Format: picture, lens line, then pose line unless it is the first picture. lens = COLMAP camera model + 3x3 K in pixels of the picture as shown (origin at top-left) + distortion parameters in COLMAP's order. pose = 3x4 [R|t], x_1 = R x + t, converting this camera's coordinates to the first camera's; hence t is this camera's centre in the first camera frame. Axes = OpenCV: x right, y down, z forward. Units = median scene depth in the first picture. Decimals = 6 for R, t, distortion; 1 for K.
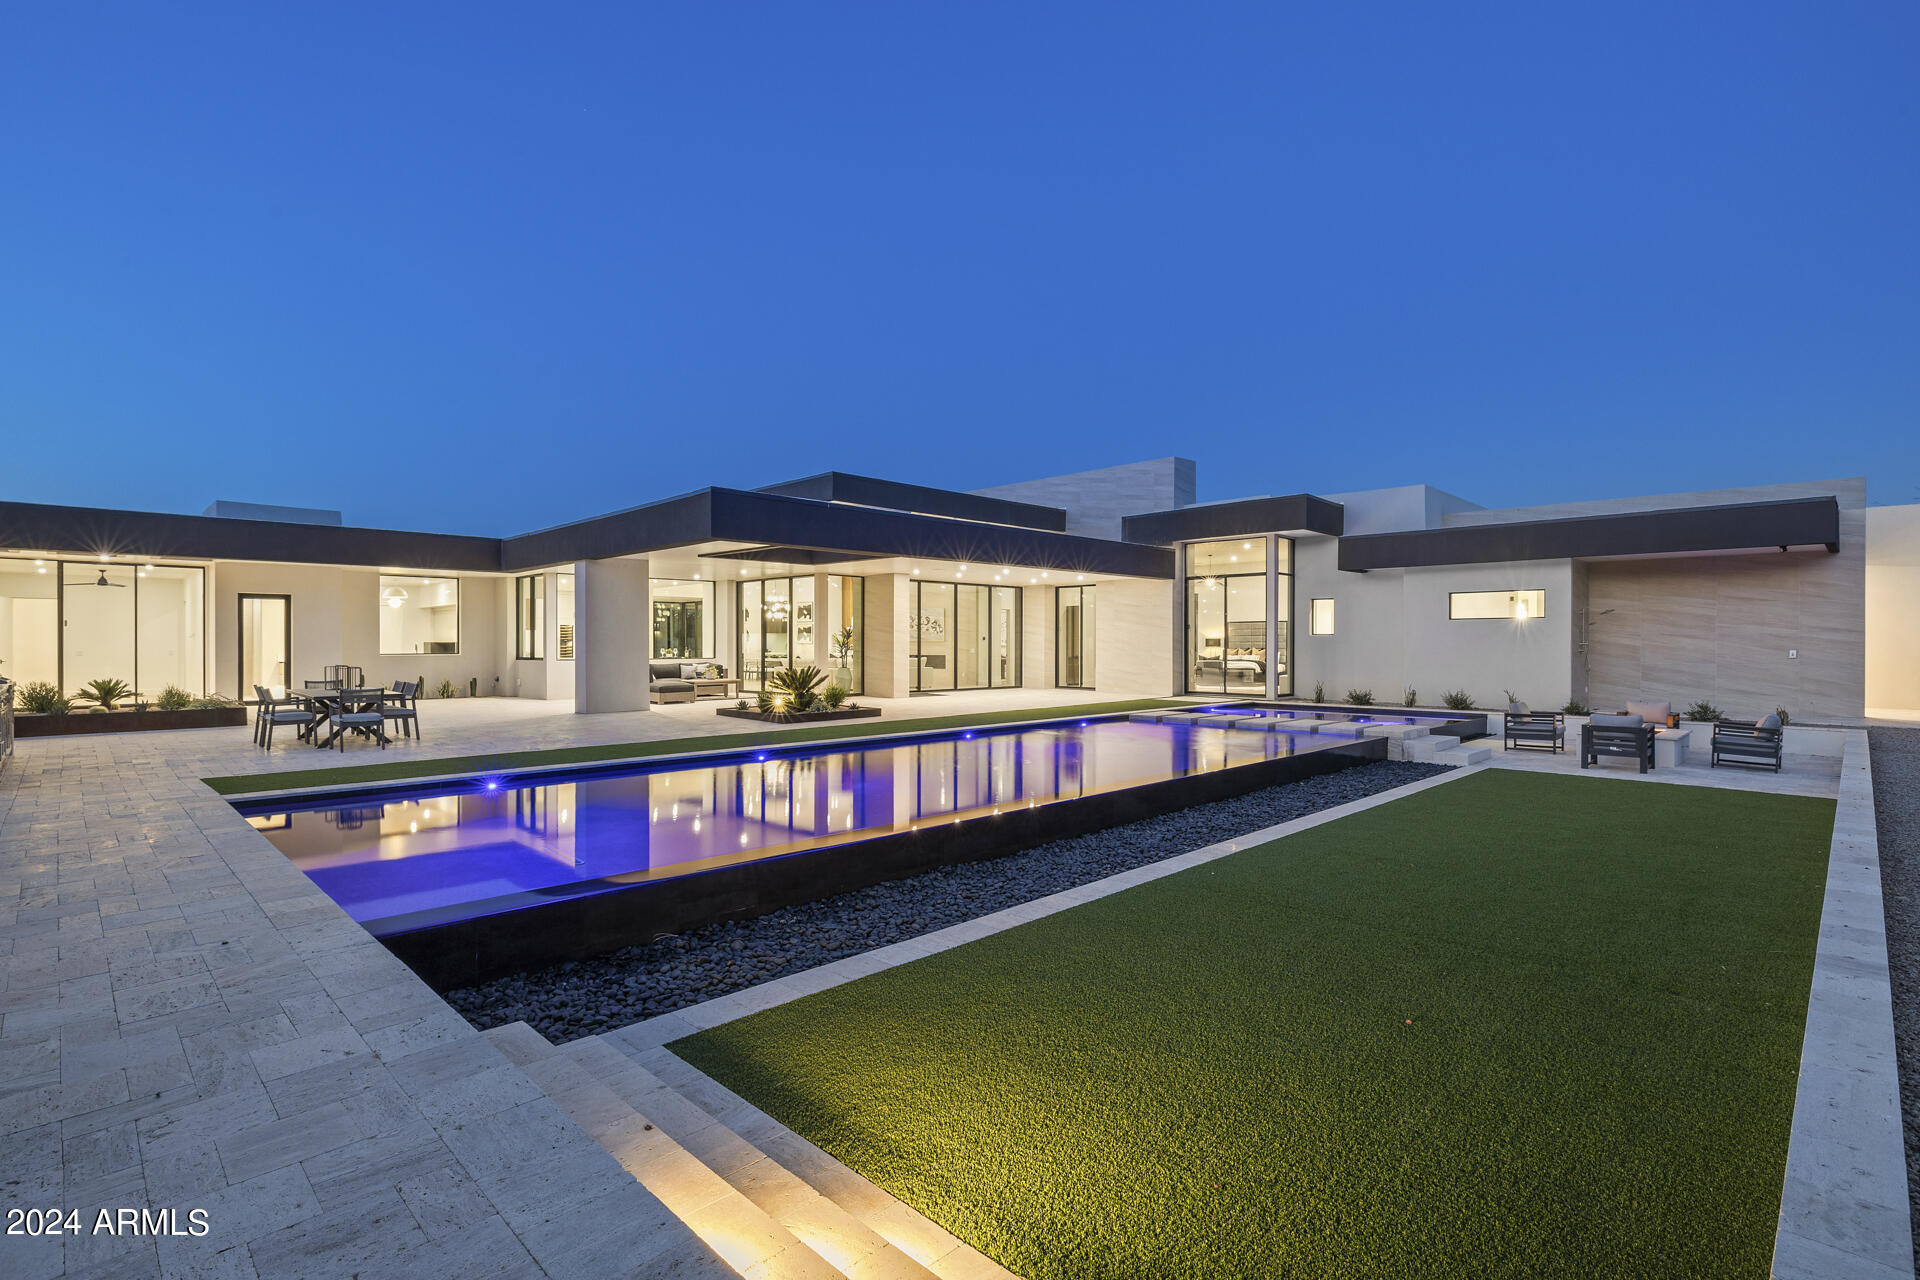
lens RADIAL K [[920.6, 0, 960.0], [0, 920.6, 640.0], [0, 0, 1]] dist [0.000056, 0.000027]
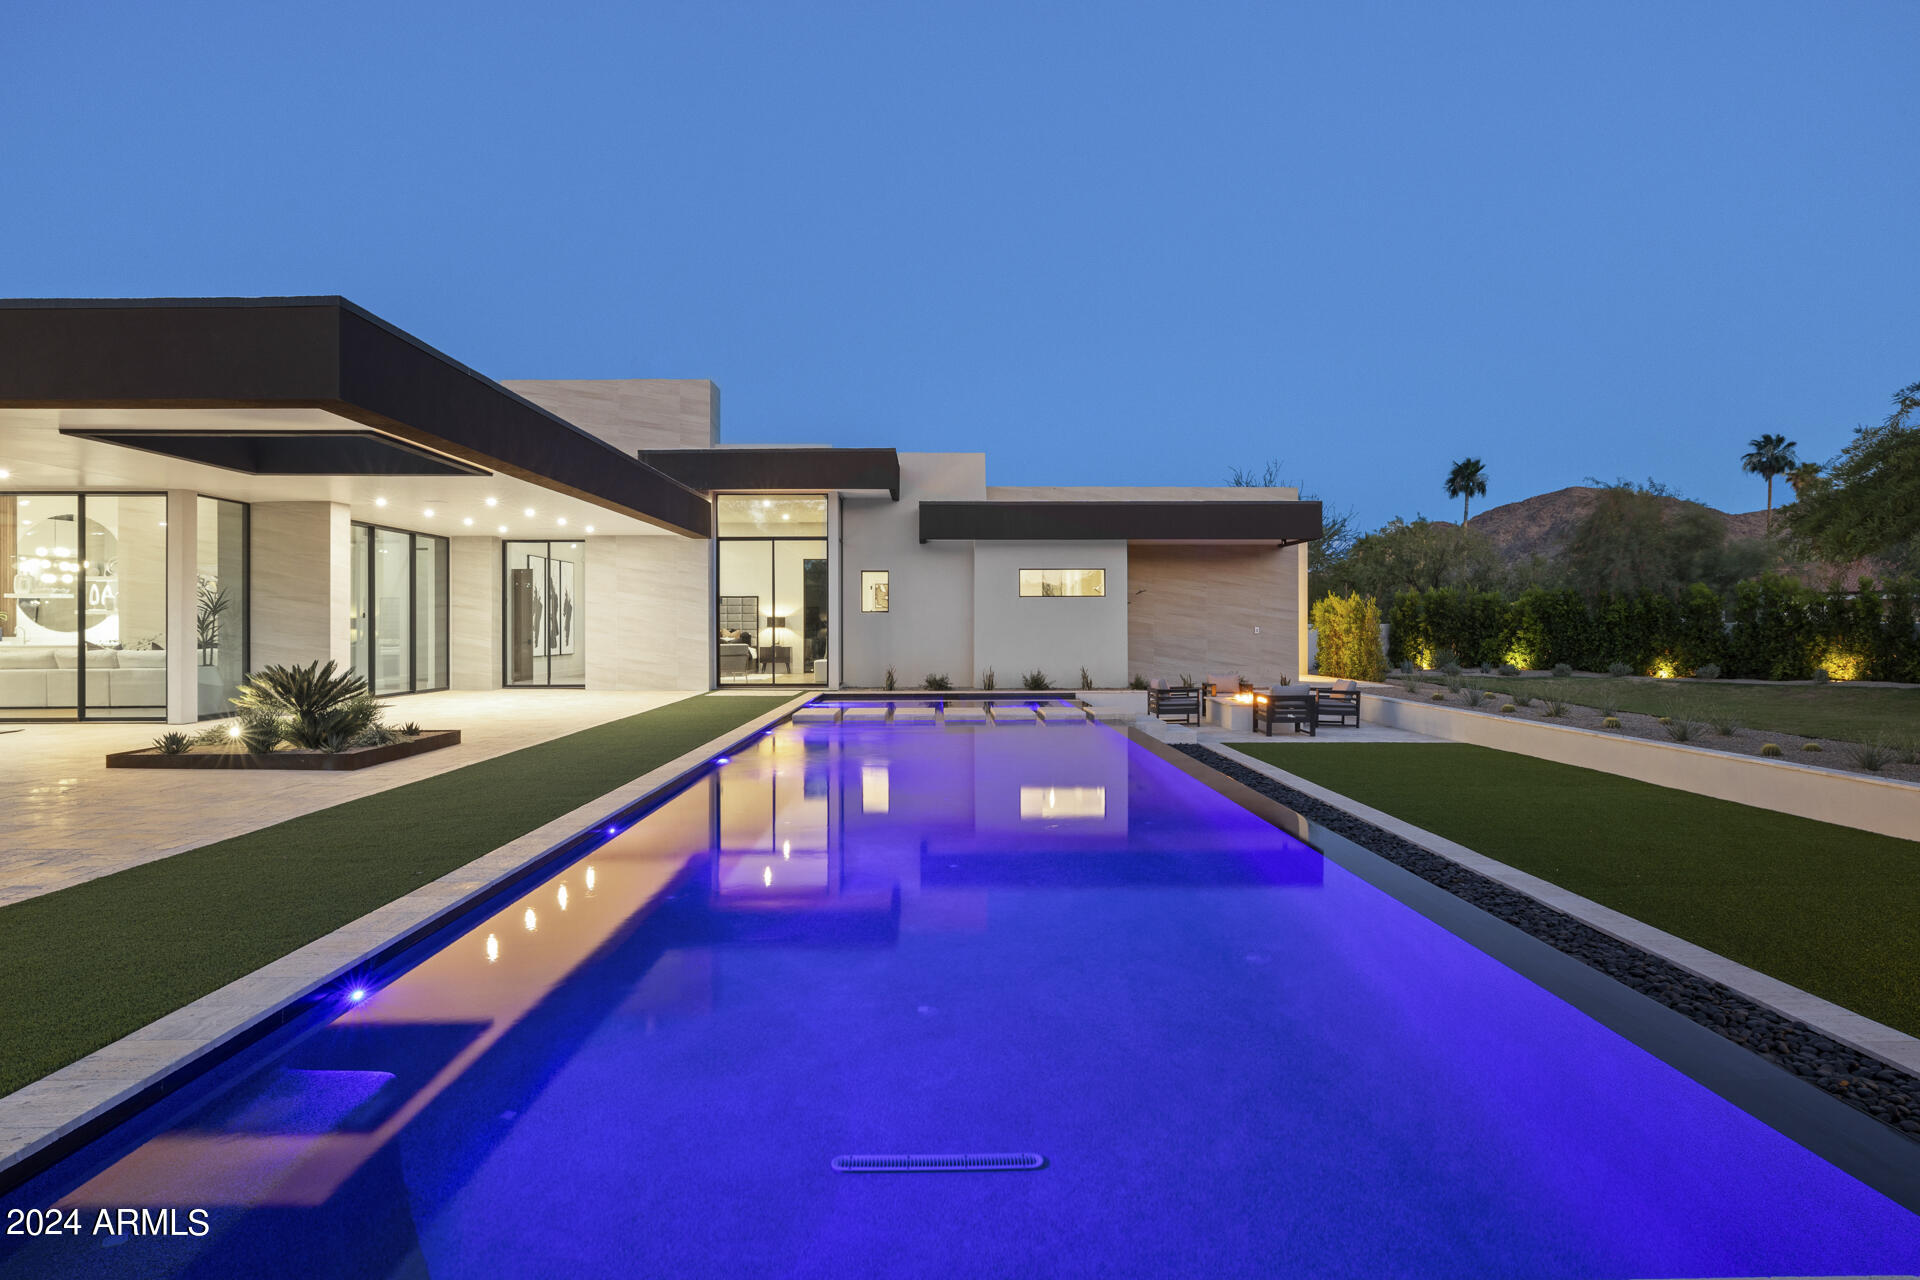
lens RADIAL K [[1079.1, 0, 960.0], [0, 1079.1, 640.0], [0, 0, 1]] dist [0.001070, 0.000187]
pose [[0.695484, -0.010392, 0.718466, -0.305218], [0.000381, 0.999901, 0.014093, 0.006392], [-0.718541, -0.009528, 0.695419, 0.249341]]
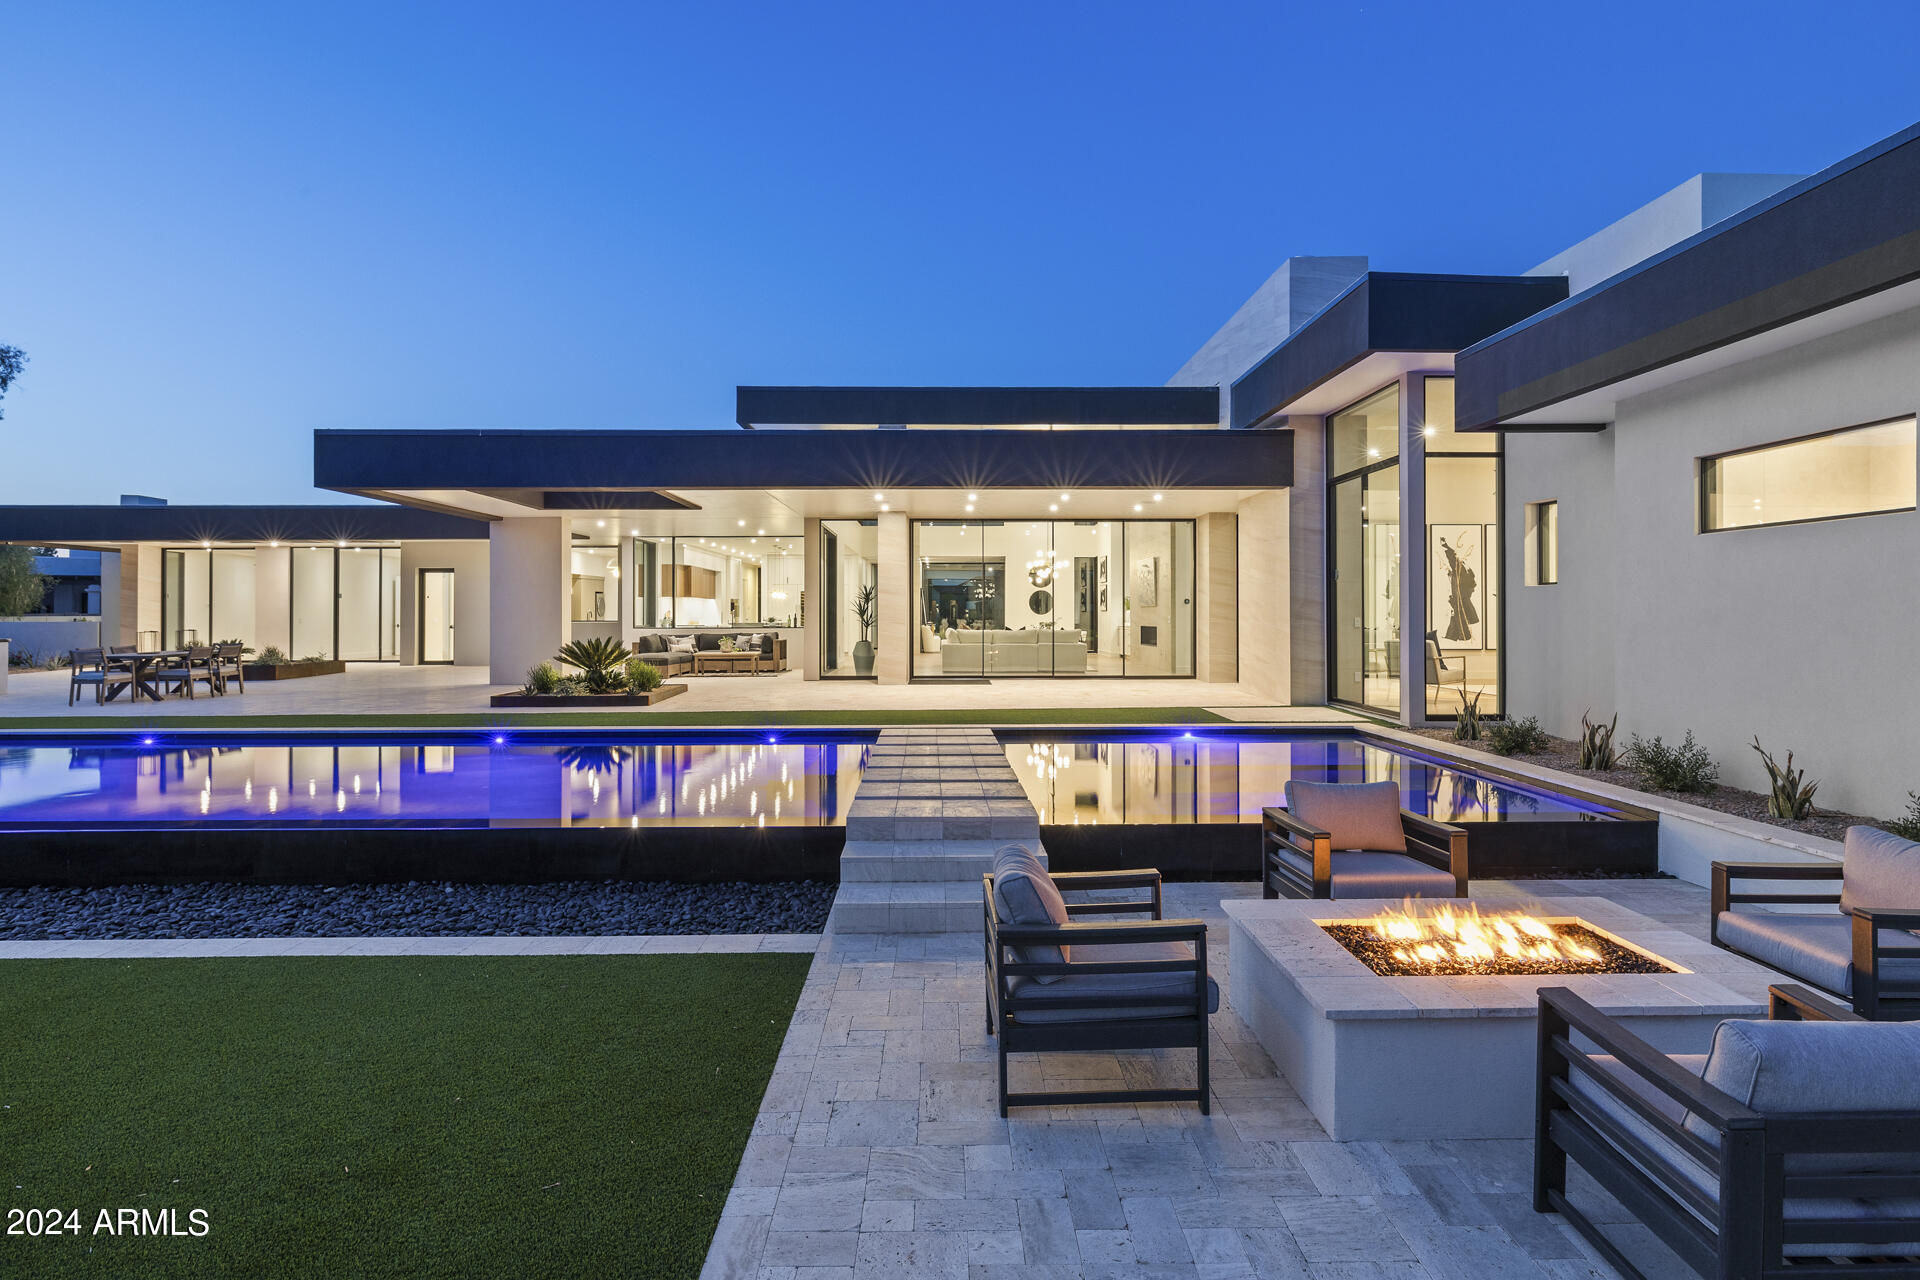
lens RADIAL K [[1017.0, 0, 965.2], [0, 1017.0, 606.4], [0, 0, 1]] dist [-0.000931, 0.000002]
pose [[0.713340, -0.005842, -0.700793, 0.575449], [0.004245, 0.999983, -0.004015, 0.005795], [0.700805, -0.000110, 0.713353, 0.508389]]
